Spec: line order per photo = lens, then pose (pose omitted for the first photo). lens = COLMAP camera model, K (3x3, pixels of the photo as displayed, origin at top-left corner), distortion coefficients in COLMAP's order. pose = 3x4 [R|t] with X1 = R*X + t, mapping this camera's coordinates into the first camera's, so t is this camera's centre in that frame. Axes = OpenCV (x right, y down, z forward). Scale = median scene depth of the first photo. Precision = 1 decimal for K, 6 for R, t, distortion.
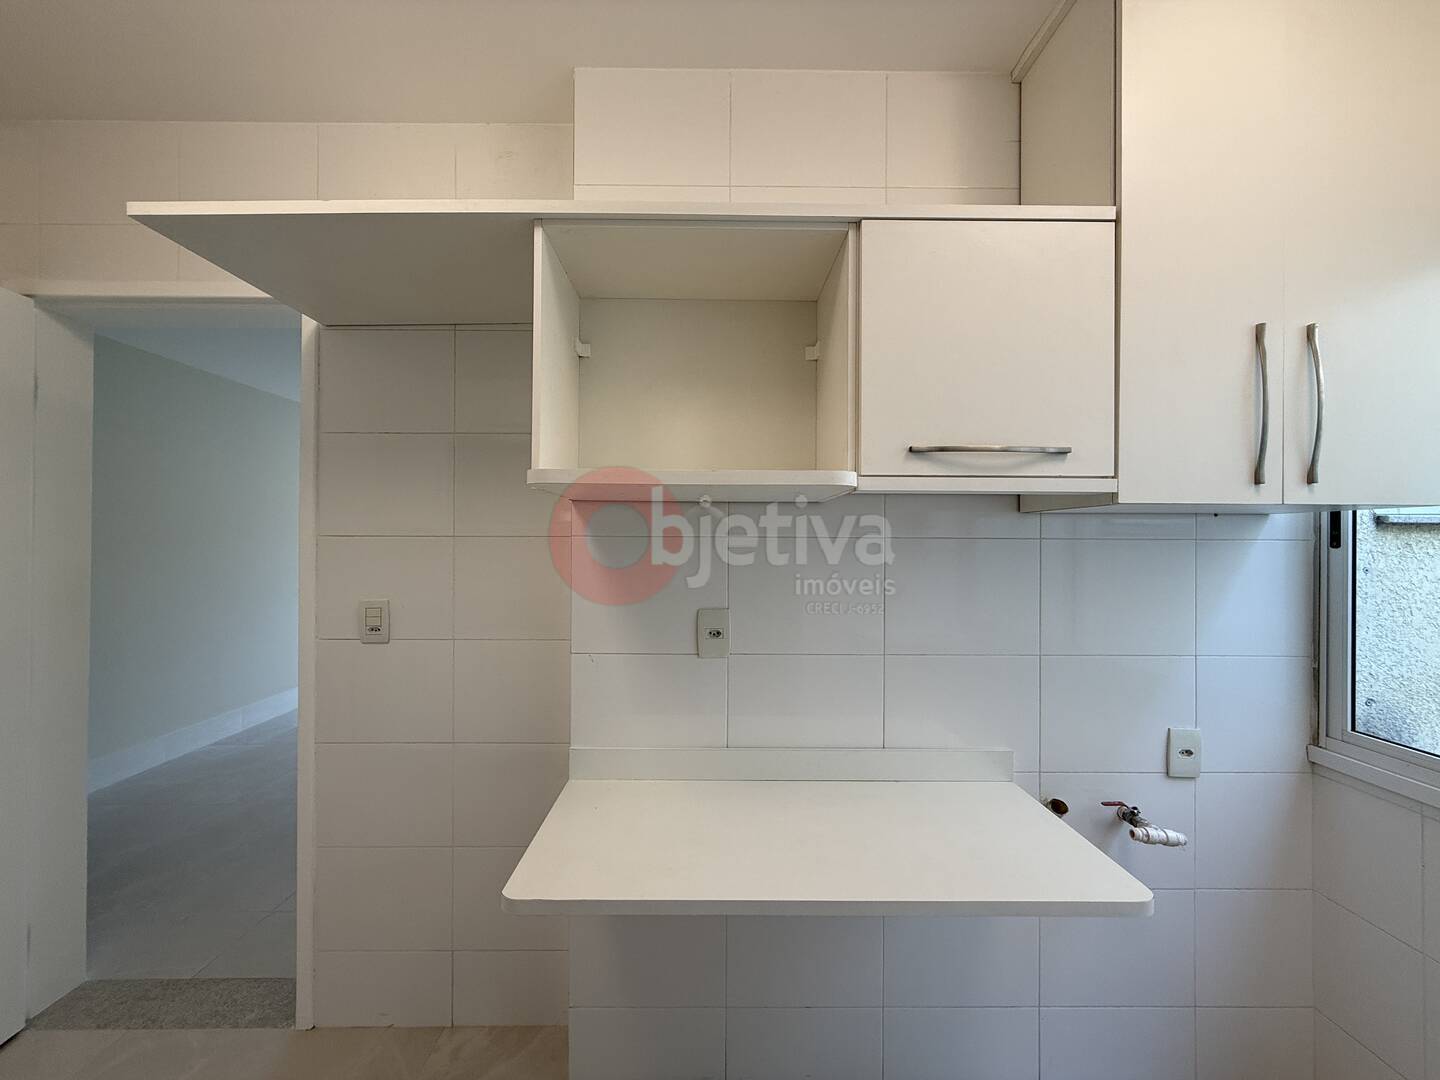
lens RADIAL K [[572.1, 0, 715.8], [0, 572.1, 537.0], [0, 0, 1]] dist [0.002288, 0.000108]
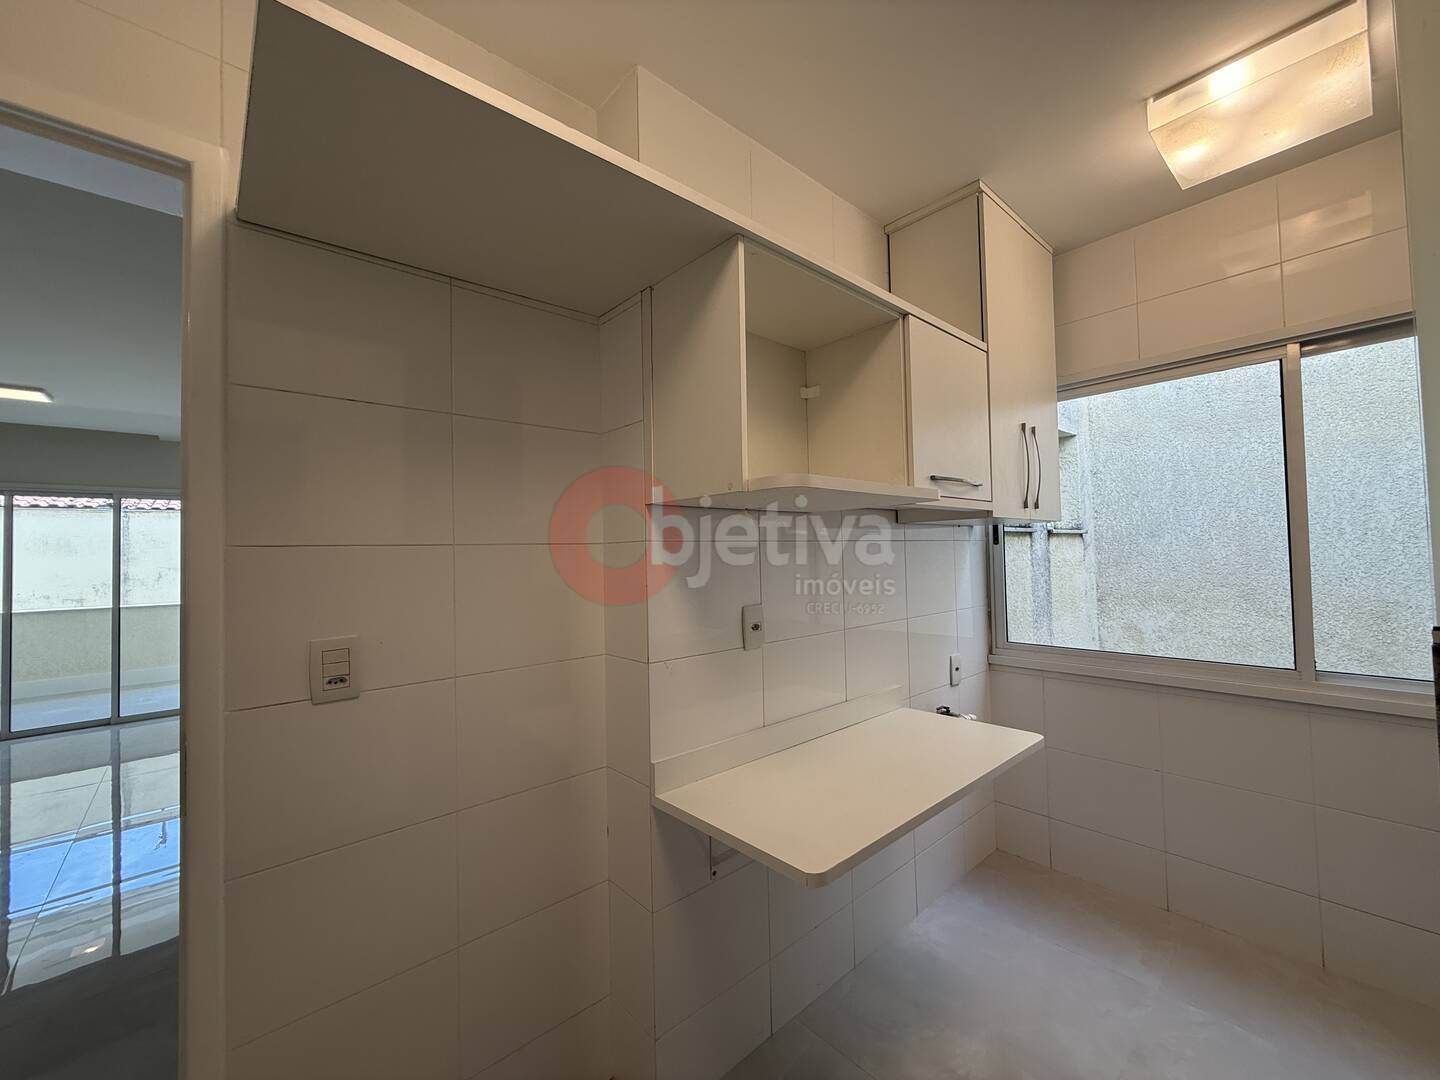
lens RADIAL K [[572.1, 0, 715.8], [0, 572.1, 537.0], [0, 0, 1]] dist [0.002288, 0.000108]
pose [[0.753089, -0.001775, 0.657916, -0.795577], [0.022044, 0.999503, -0.022537, 0.016081], [-0.657549, 0.031475, 0.752754, 0.199827]]
